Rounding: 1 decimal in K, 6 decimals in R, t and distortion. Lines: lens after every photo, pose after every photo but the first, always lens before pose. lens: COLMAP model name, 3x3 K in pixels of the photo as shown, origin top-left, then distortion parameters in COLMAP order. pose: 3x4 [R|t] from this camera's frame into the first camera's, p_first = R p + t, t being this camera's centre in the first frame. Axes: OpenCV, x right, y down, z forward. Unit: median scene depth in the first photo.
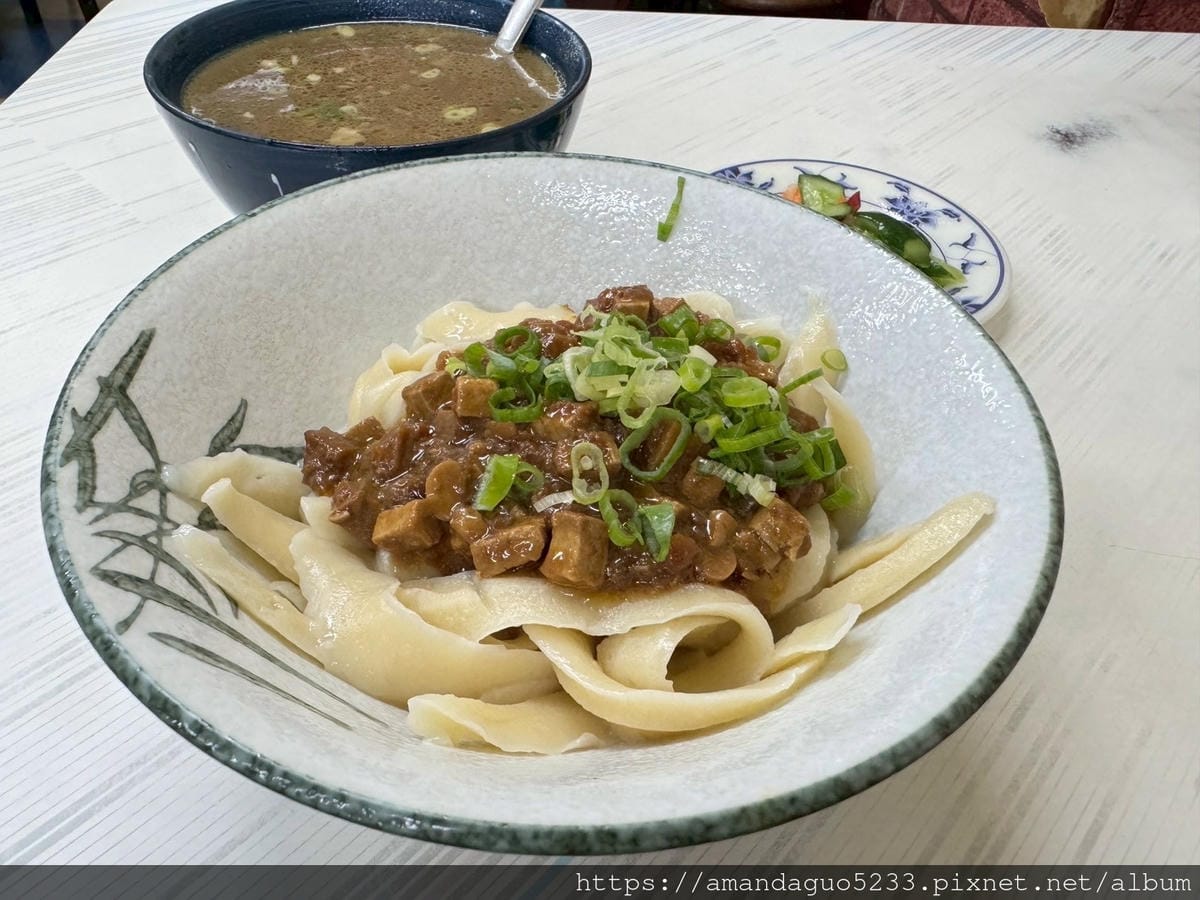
lens RADIAL K [[862.0, 0, 552.6], [0, 862.0, 453.8], [0, 0, 1]] dist [-0.000780, -0.002659]
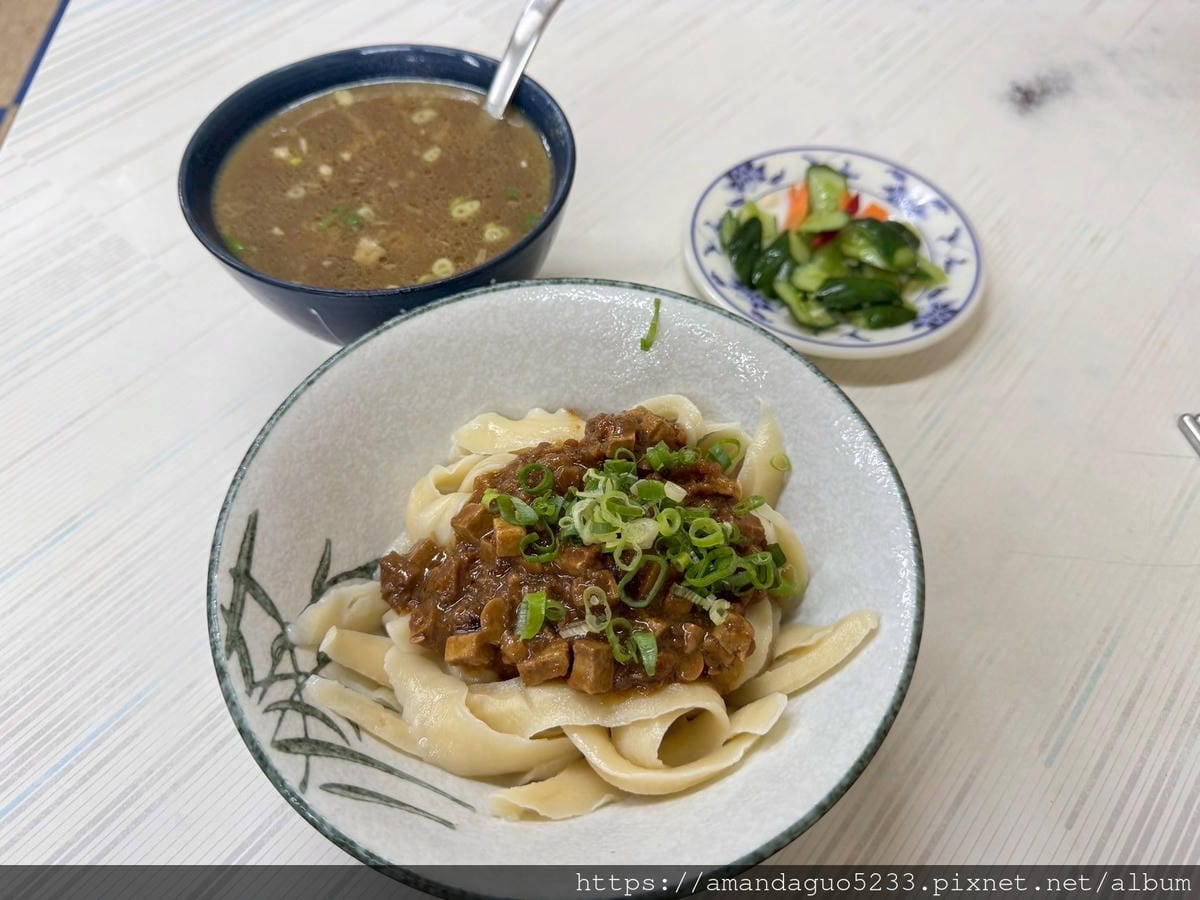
lens RADIAL K [[899.6, 0, 603.6], [0, 899.6, 446.1], [0, 0, 1]] dist [0.184735, -0.496513]
pose [[0.996754, -0.074205, 0.031215, 0.026815], [0.066752, 0.978577, 0.194760, -0.530214], [-0.044998, -0.192044, 0.980354, -0.403388]]
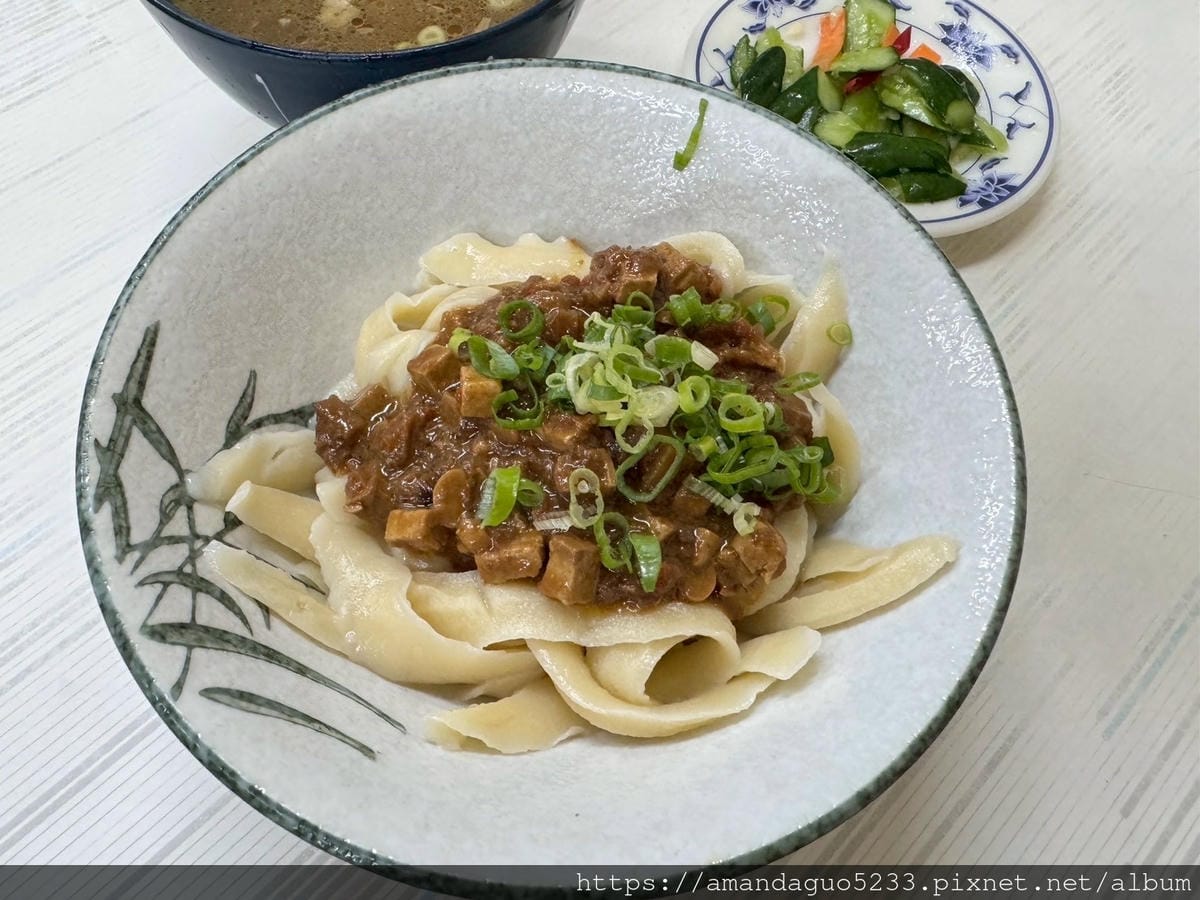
lens RADIAL K [[862.0, 0, 552.6], [0, 862.0, 453.8], [0, 0, 1]] dist [-0.000780, -0.002659]
pose [[0.999607, 0.027555, -0.005111, 0.005434], [-0.024135, 0.939130, 0.342714, -0.397037], [0.014243, -0.342456, 0.939426, 0.016321]]
